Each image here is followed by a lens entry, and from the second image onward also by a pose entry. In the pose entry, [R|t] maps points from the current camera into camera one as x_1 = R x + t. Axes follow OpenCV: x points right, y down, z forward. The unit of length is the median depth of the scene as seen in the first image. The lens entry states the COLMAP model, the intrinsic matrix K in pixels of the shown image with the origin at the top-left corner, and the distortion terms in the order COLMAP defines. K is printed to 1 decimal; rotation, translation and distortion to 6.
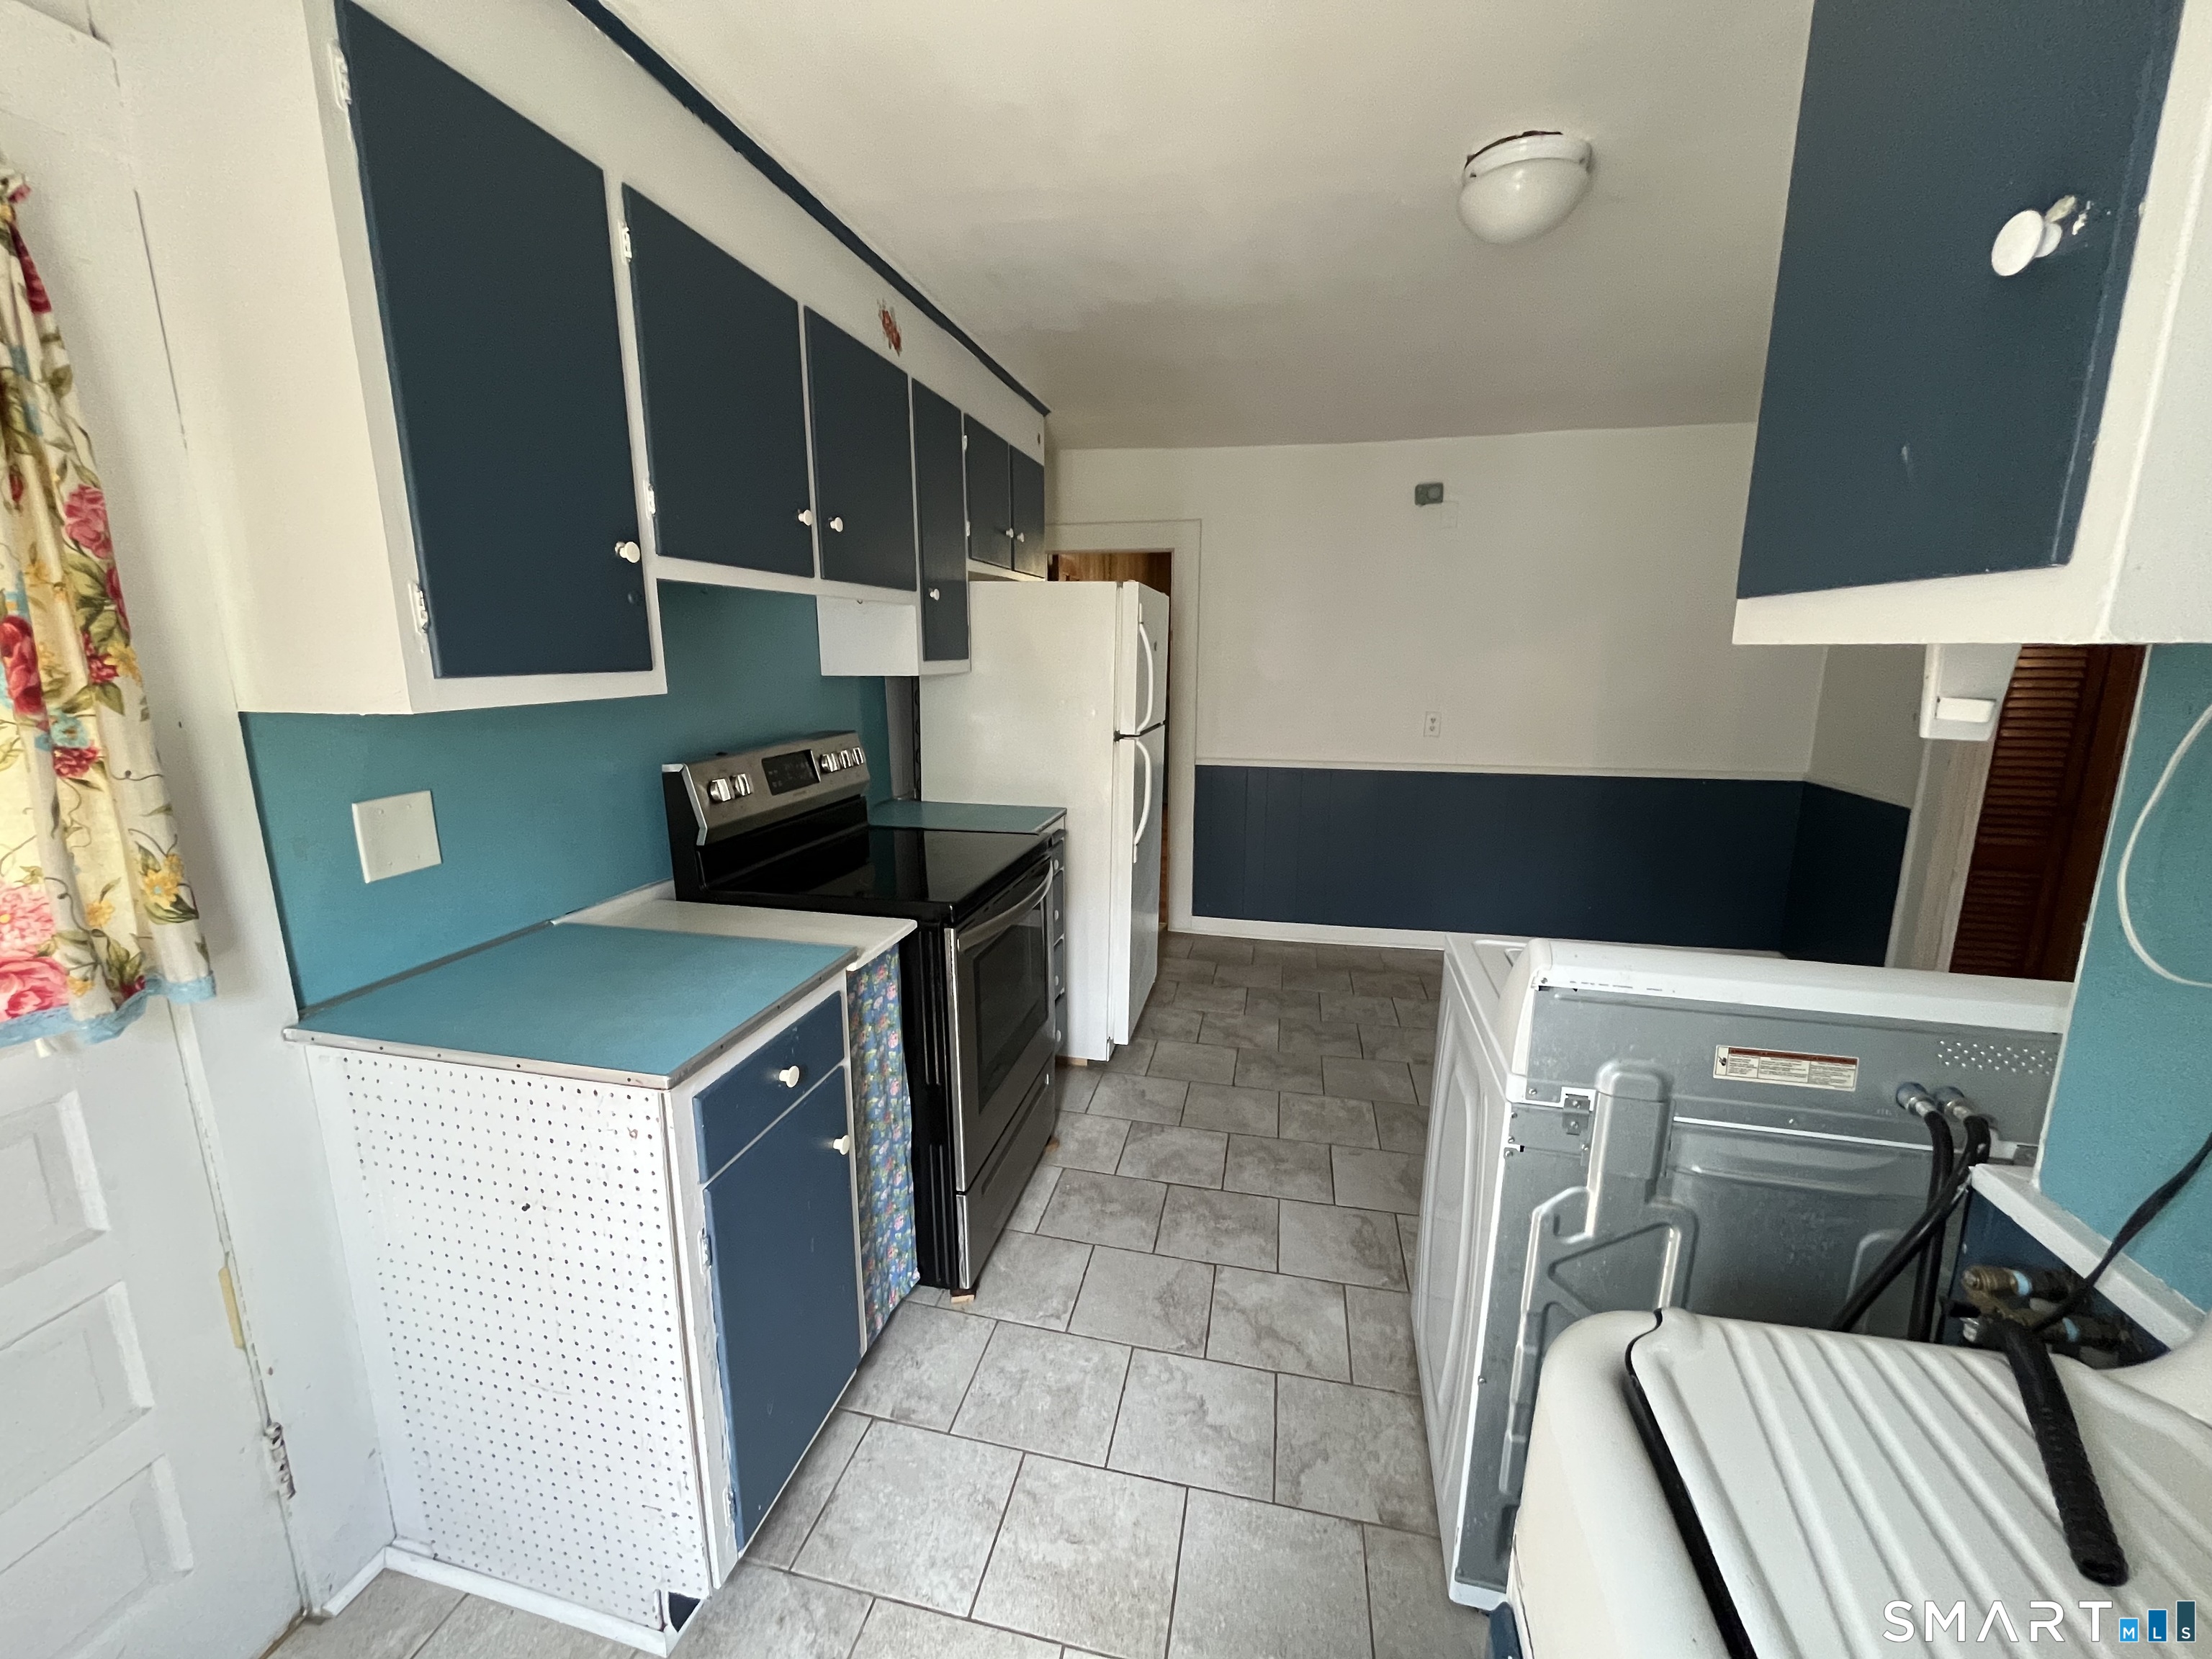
lens RADIAL K [[894.5, 0, 1102.0], [0, 894.5, 827.3], [0, 0, 1]] dist [-0.003582, -0.000371]
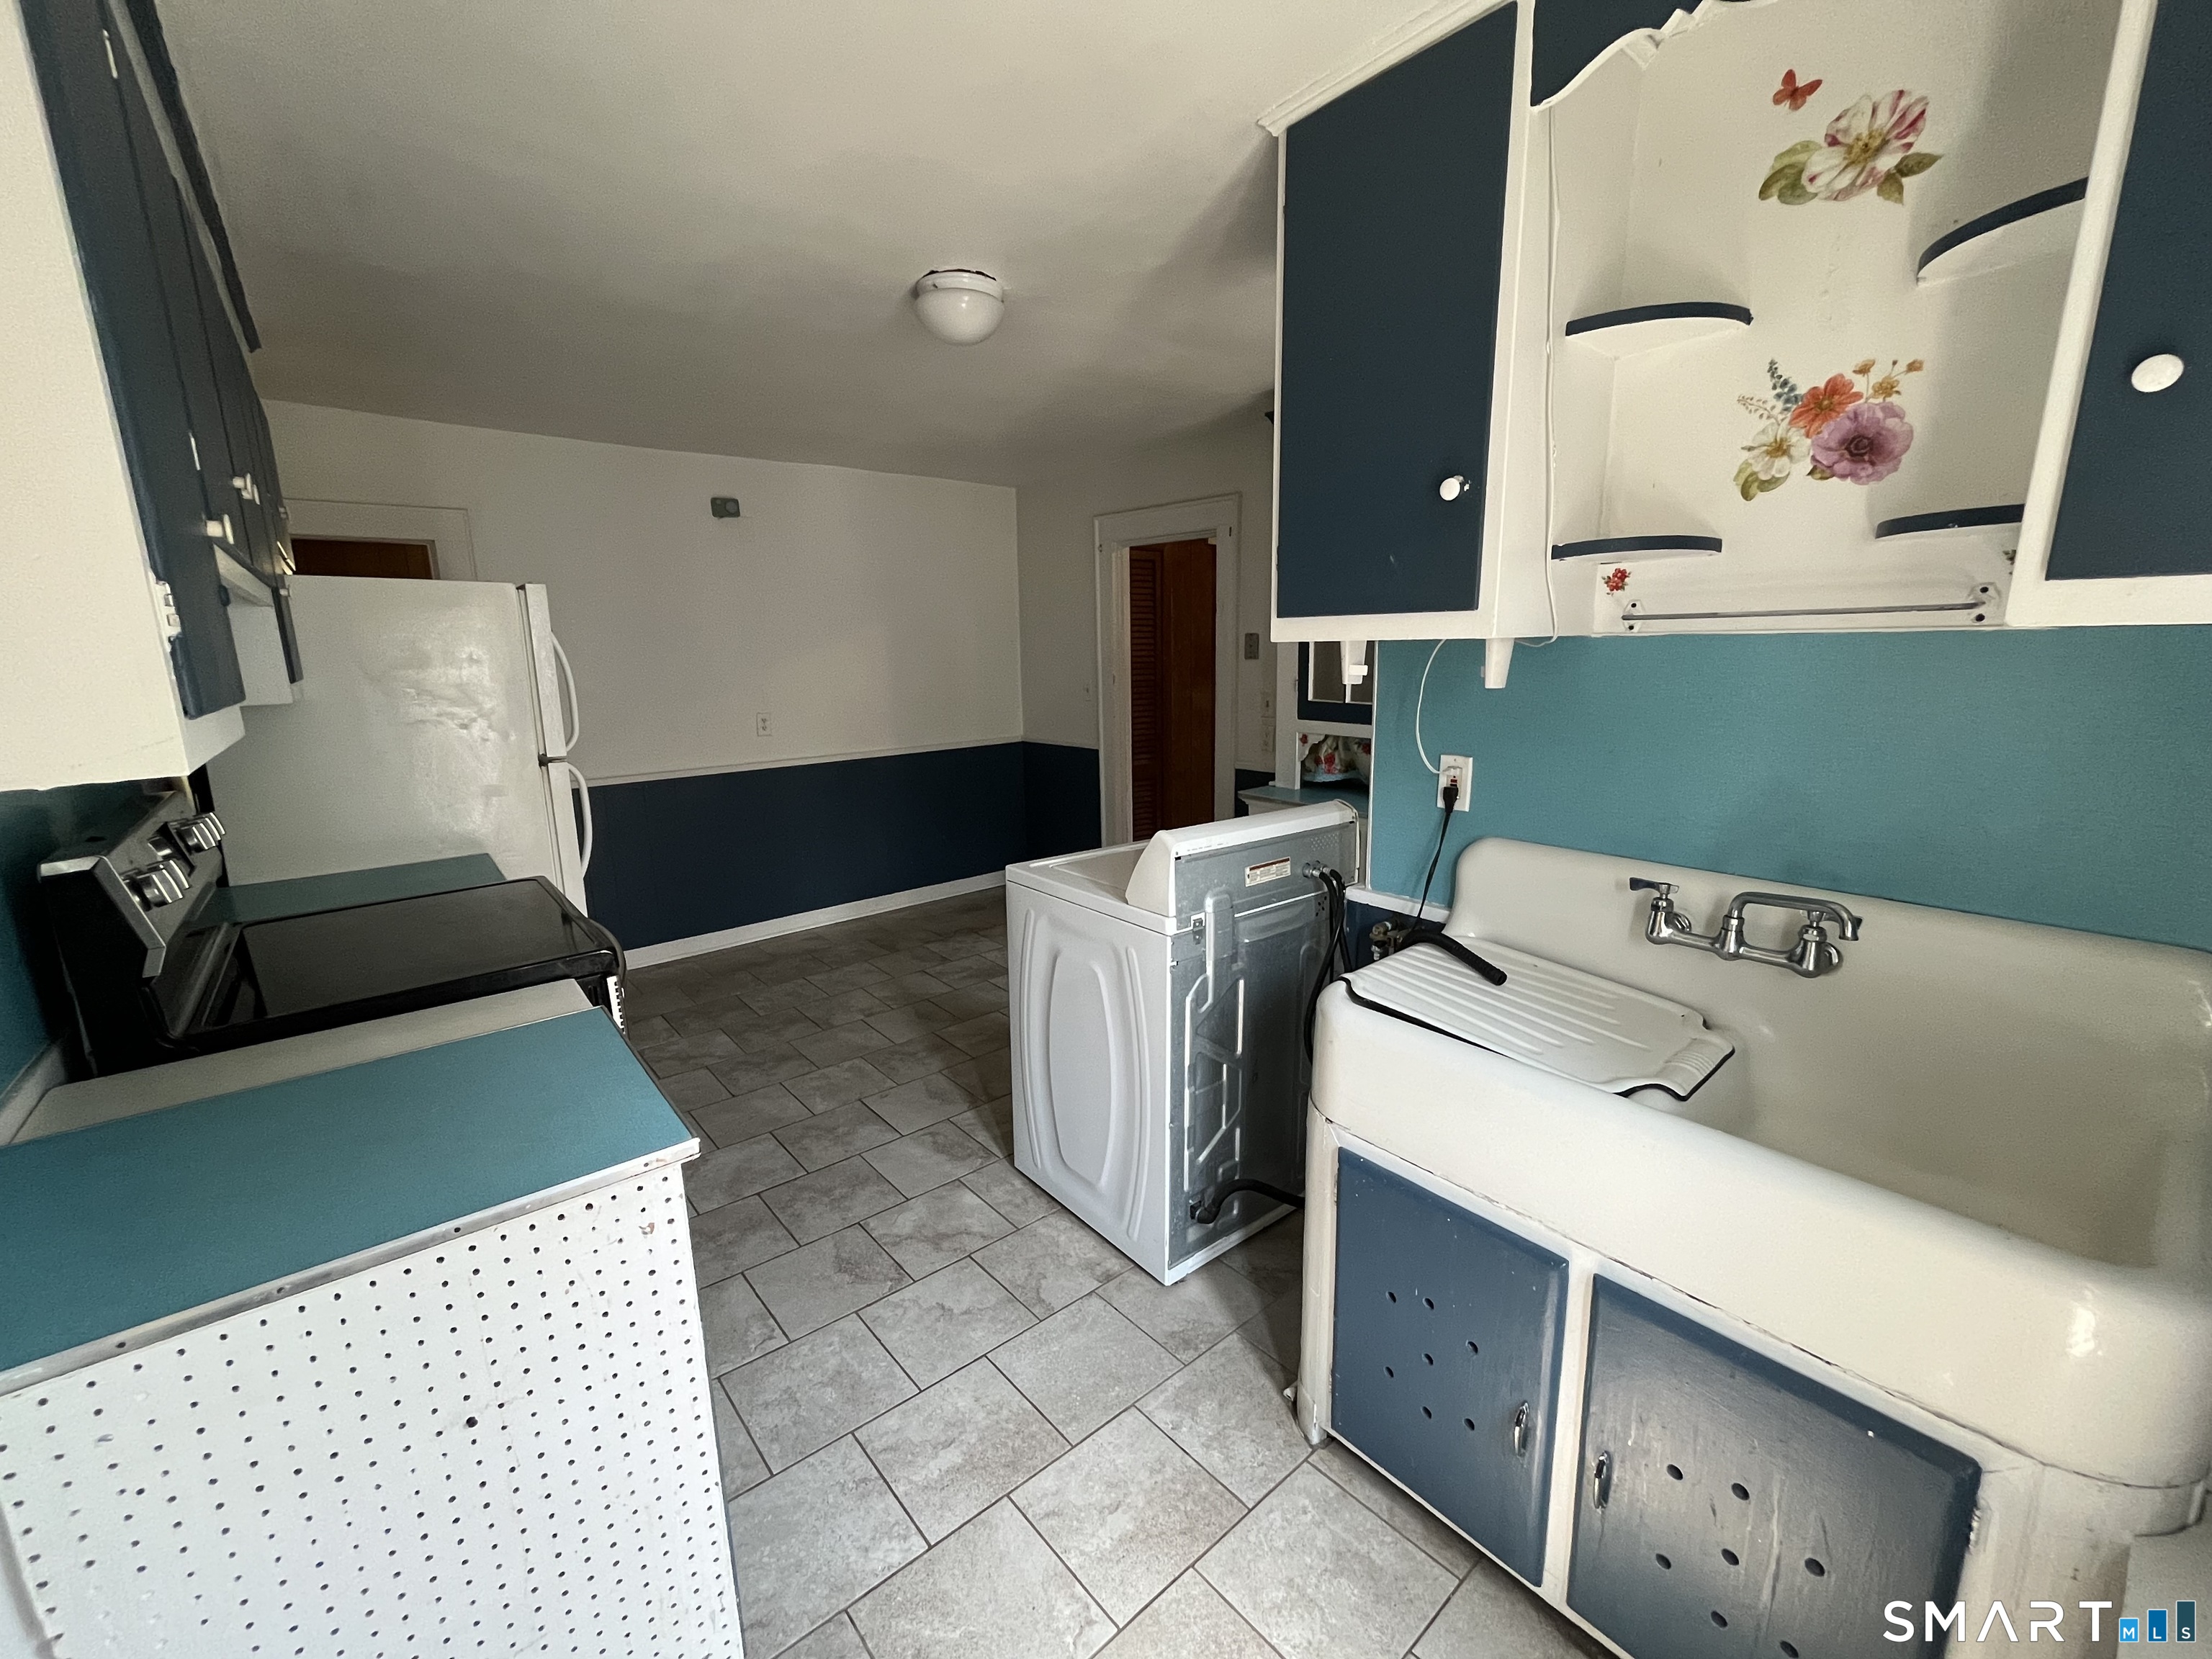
lens RADIAL K [[894.5, 0, 1102.8], [0, 894.5, 827.1], [0, 0, 1]] dist [-0.003582, -0.000371]
pose [[0.610751, -0.171012, 0.773135, -0.702759], [0.175945, 0.981300, 0.078066, -0.019915], [-0.772028, 0.088350, 0.629418, 0.076843]]
